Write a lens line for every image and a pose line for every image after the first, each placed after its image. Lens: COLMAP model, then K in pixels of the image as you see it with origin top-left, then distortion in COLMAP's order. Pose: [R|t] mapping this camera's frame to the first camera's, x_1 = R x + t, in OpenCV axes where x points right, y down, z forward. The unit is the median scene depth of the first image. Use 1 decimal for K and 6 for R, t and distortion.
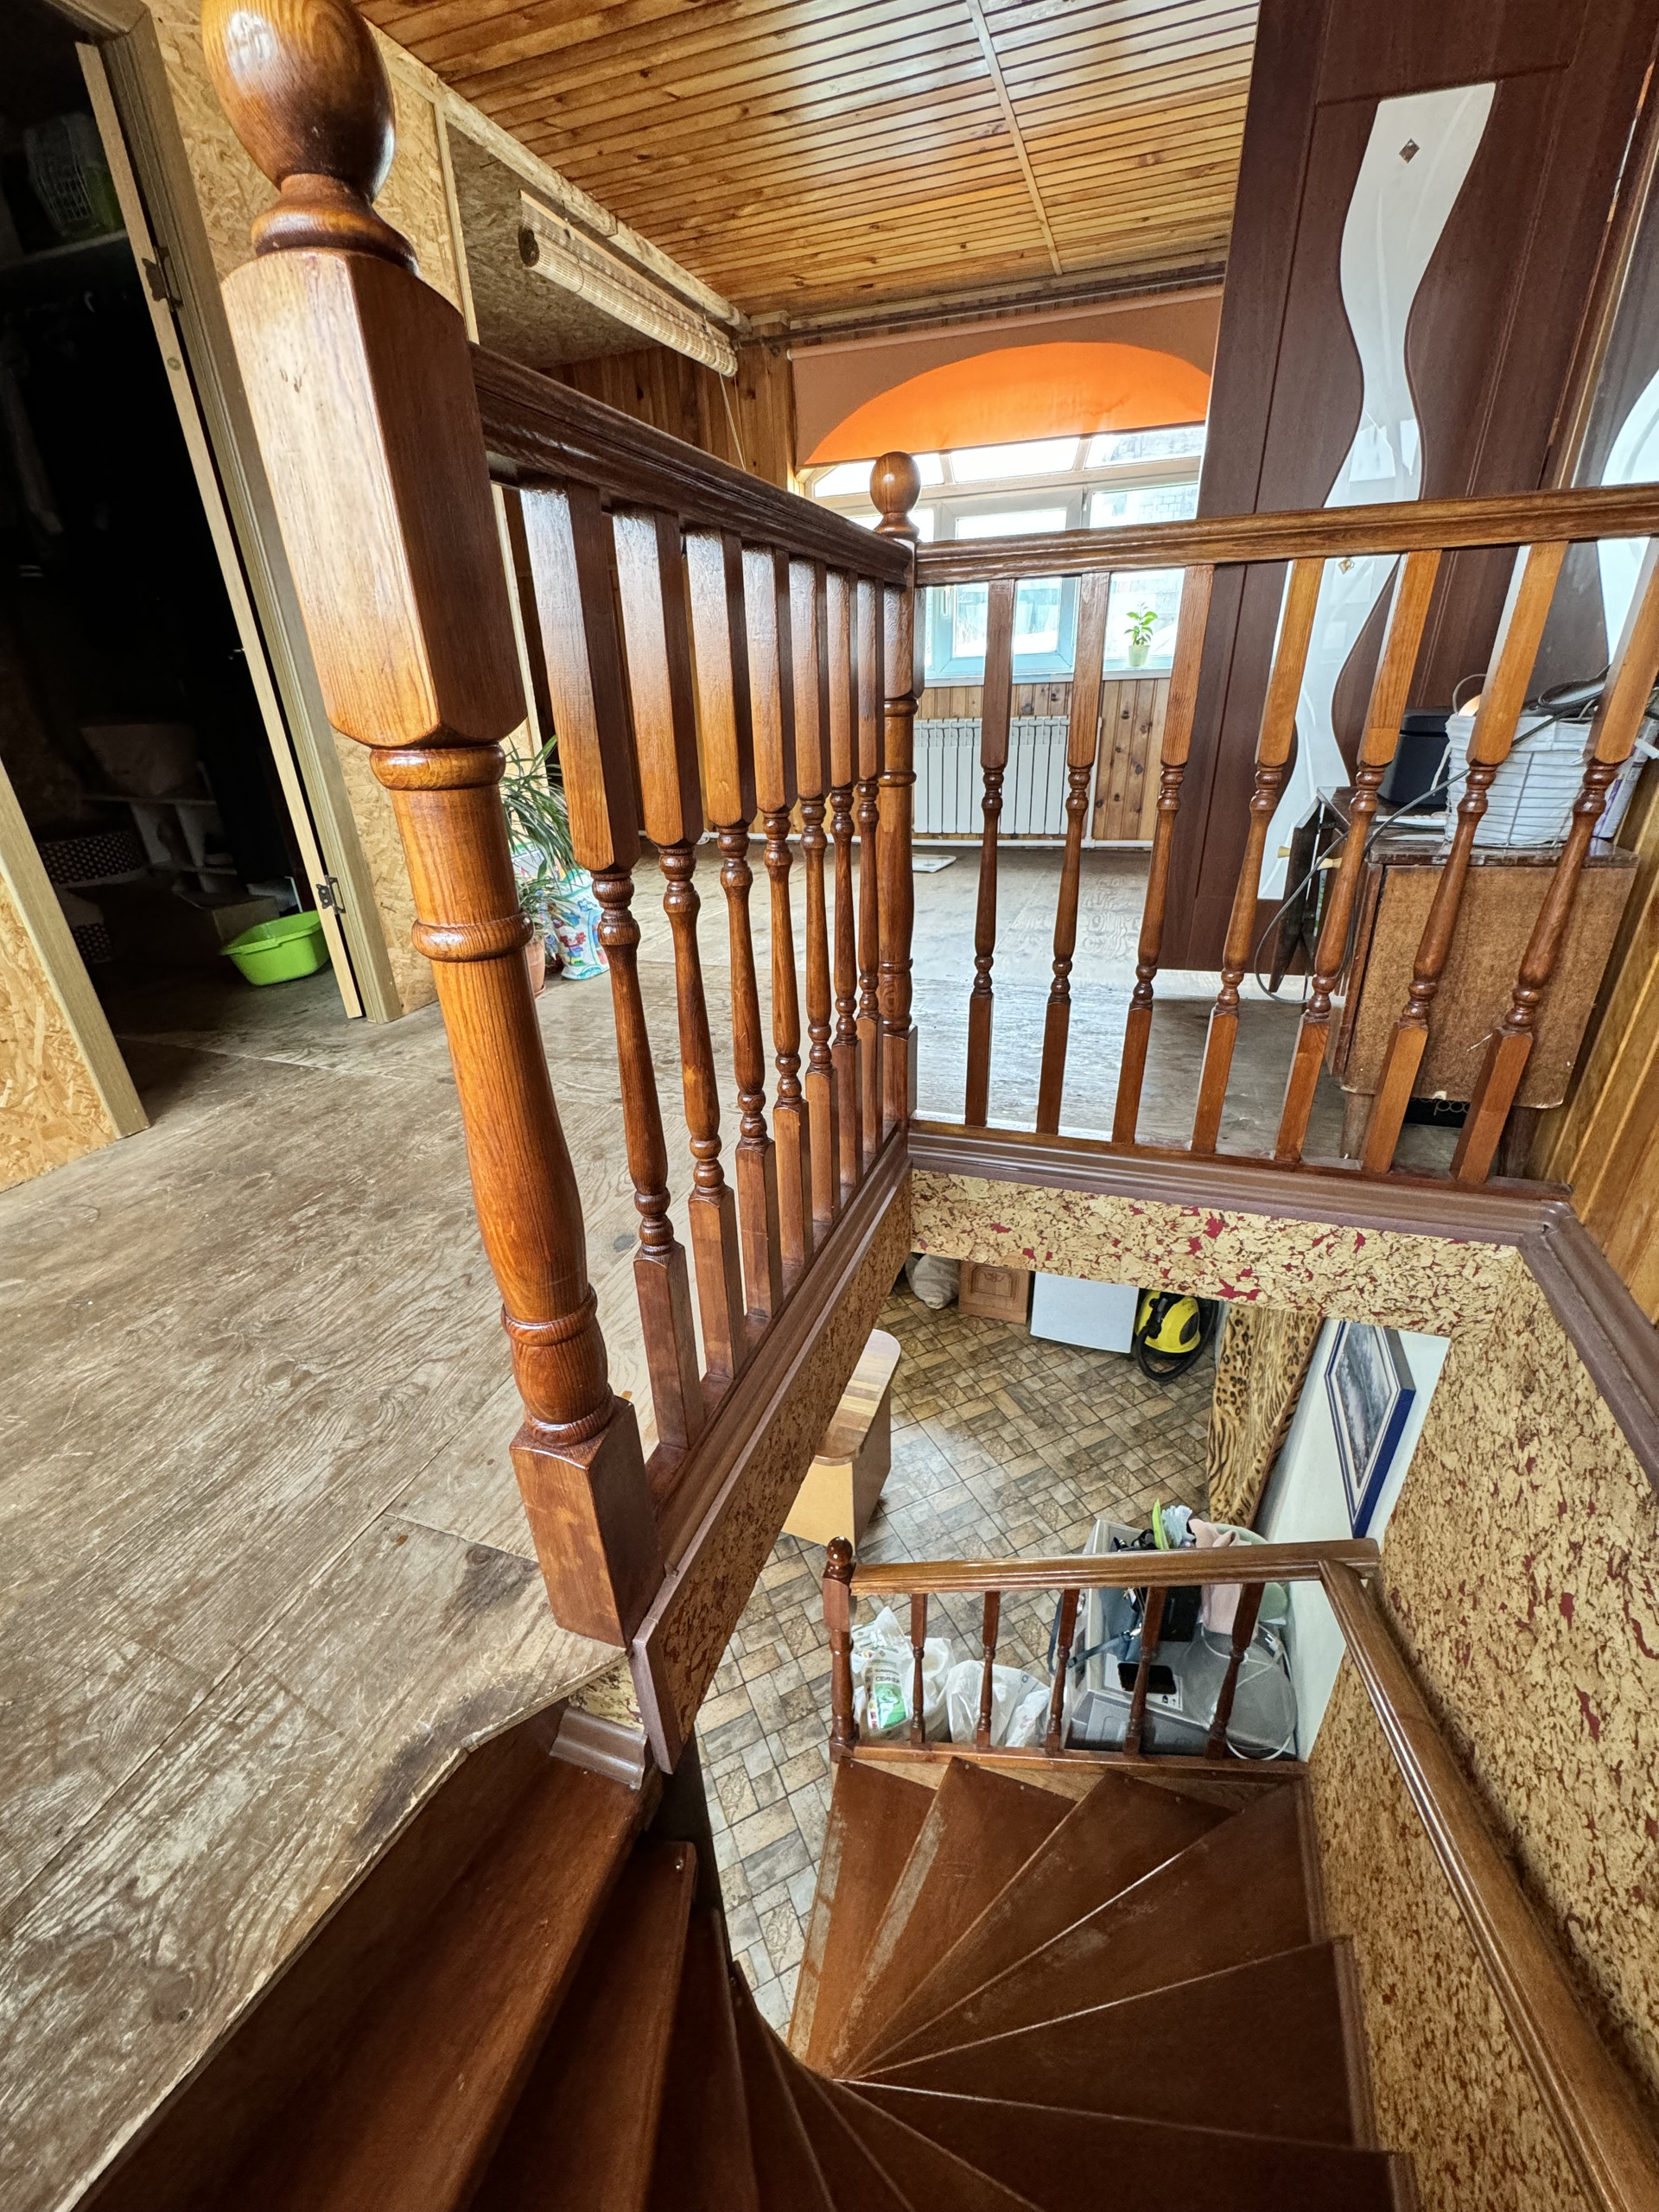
lens RADIAL K [[890.2, 0, 829.5], [0, 890.2, 1106.0], [0, 0, 1]] dist [-0.014704, 0.000074]
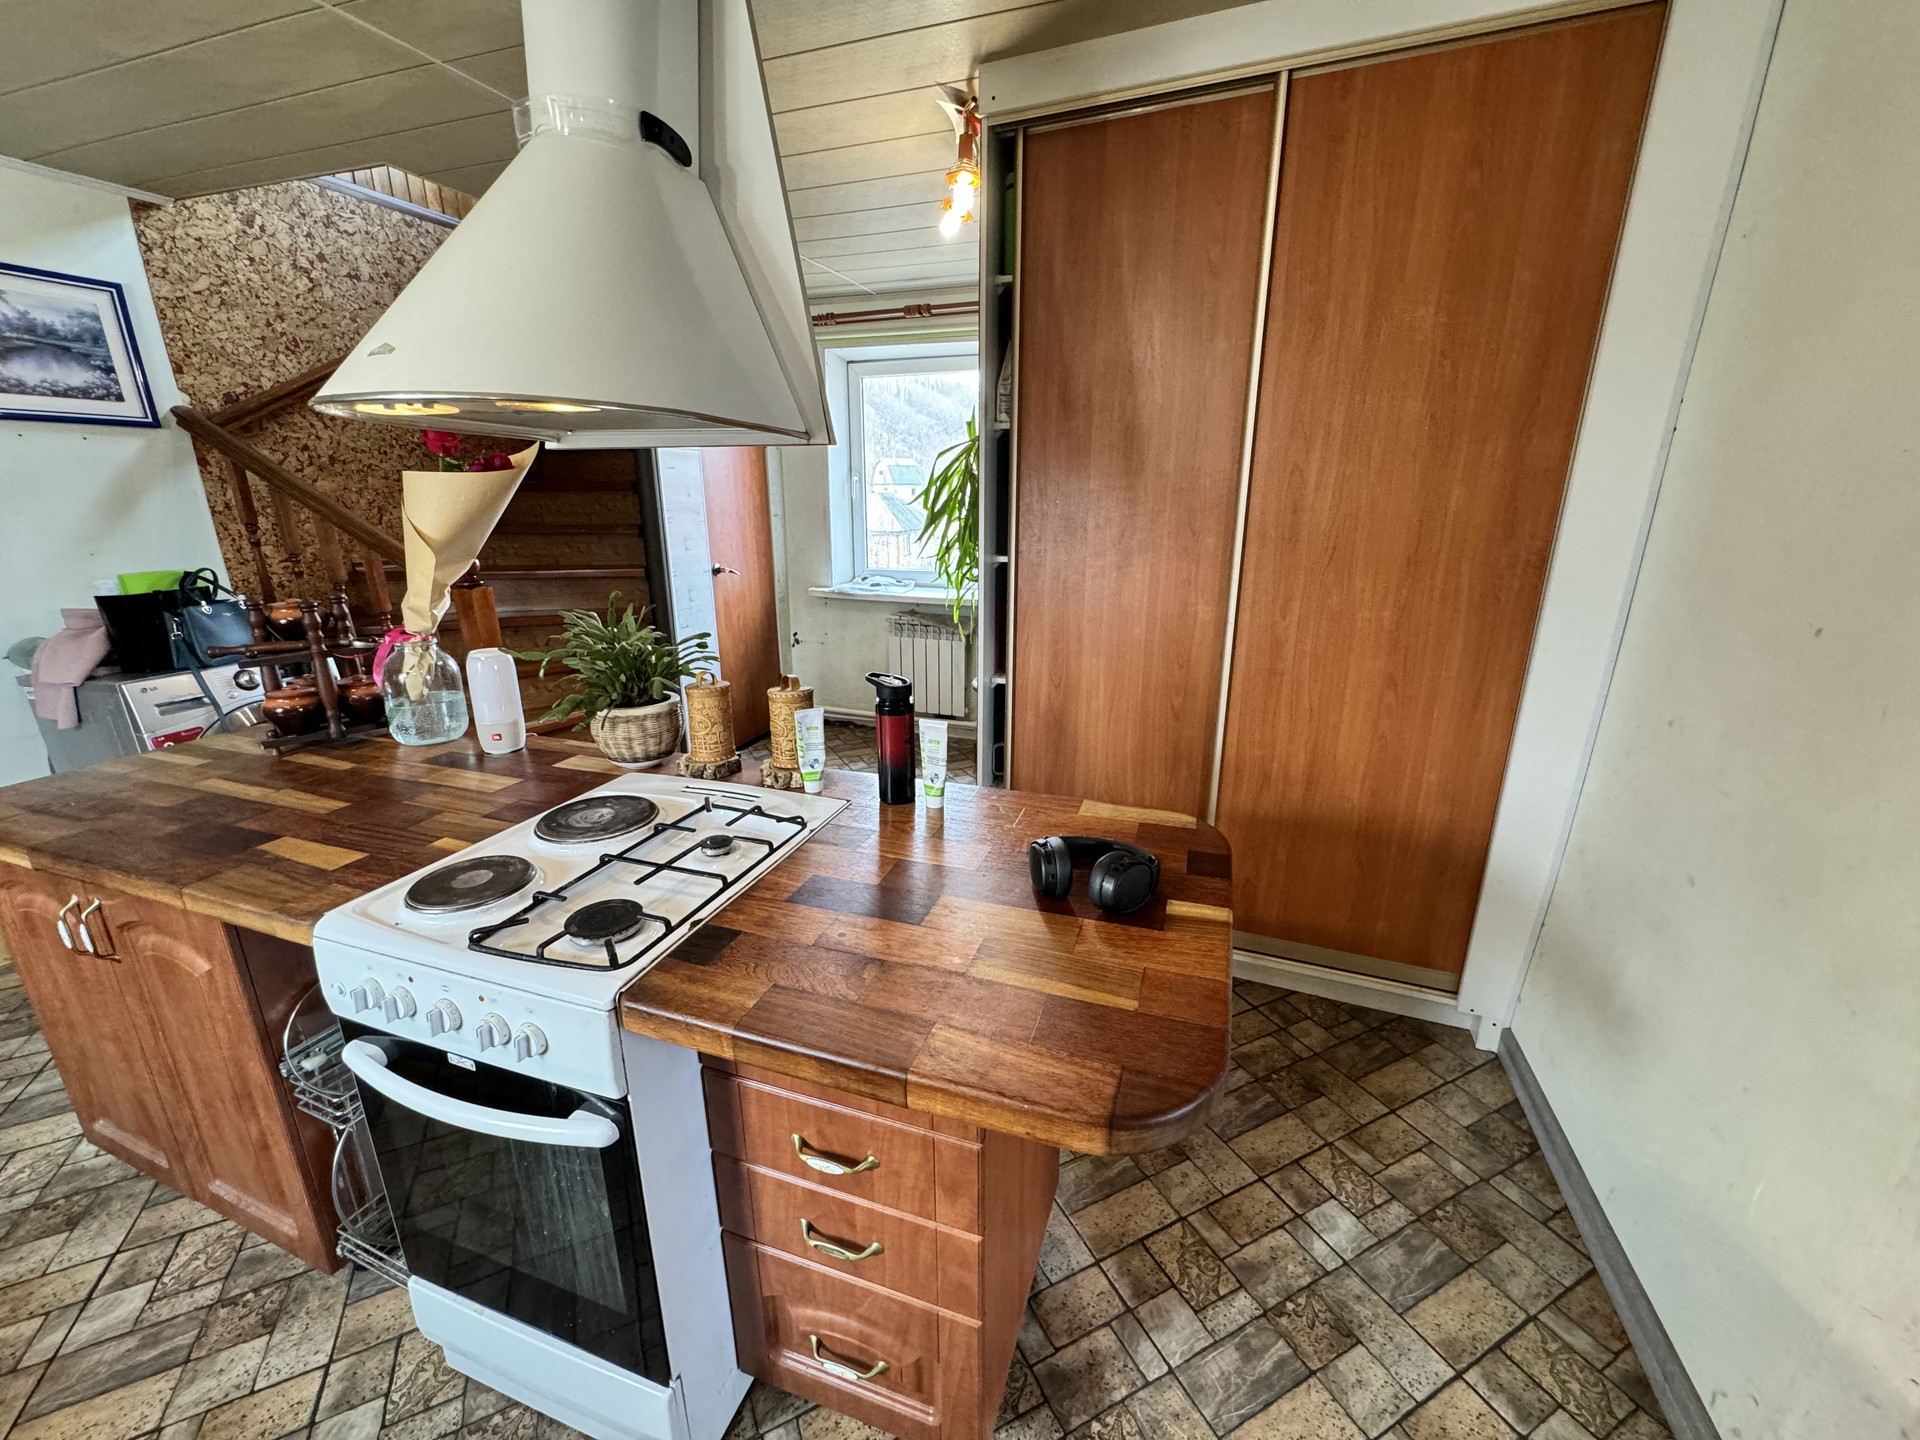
lens RADIAL K [[767.8, 0, 958.8], [0, 767.8, 718.4], [0, 0, 1]] dist [-0.003147, 0.000396]
pose [[-0.999328, 0.036081, -0.006510, -0.366916], [0.022297, 0.739045, 0.673287, 0.000066], [0.029104, 0.672689, -0.739353, 1.140462]]
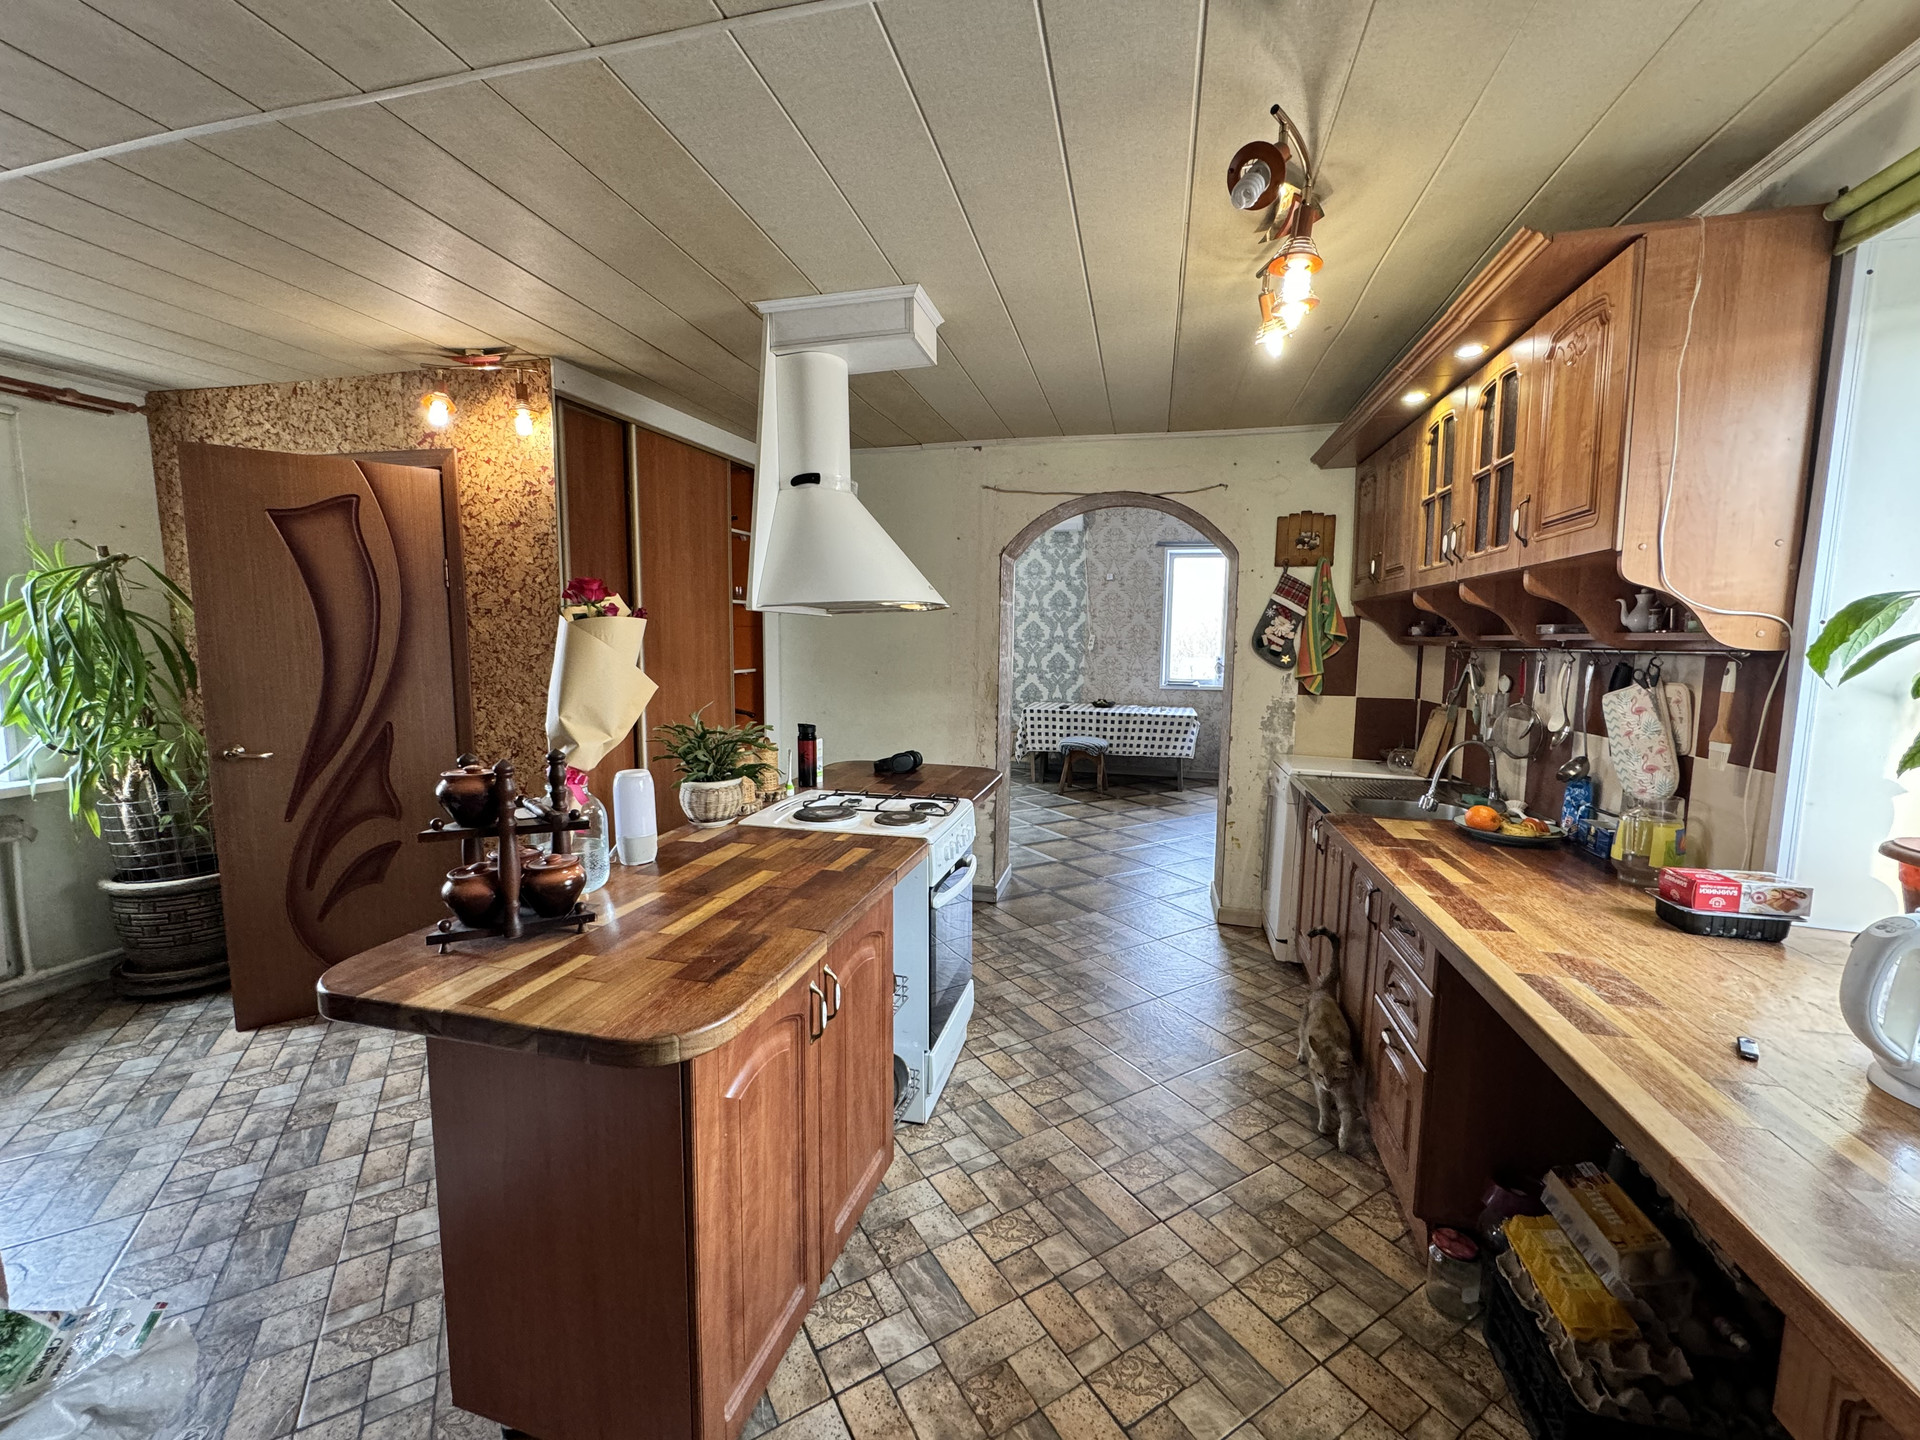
lens RADIAL K [[764.9, 0, 961.0], [0, 764.9, 717.8], [0, 0, 1]] dist [-0.002668, 0.000323]
pose [[0.102286, 0.136279, -0.985376, 0.313170], [-0.442210, 0.893542, 0.077675, 0.088569], [0.891060, 0.427798, 0.151661, 0.909093]]
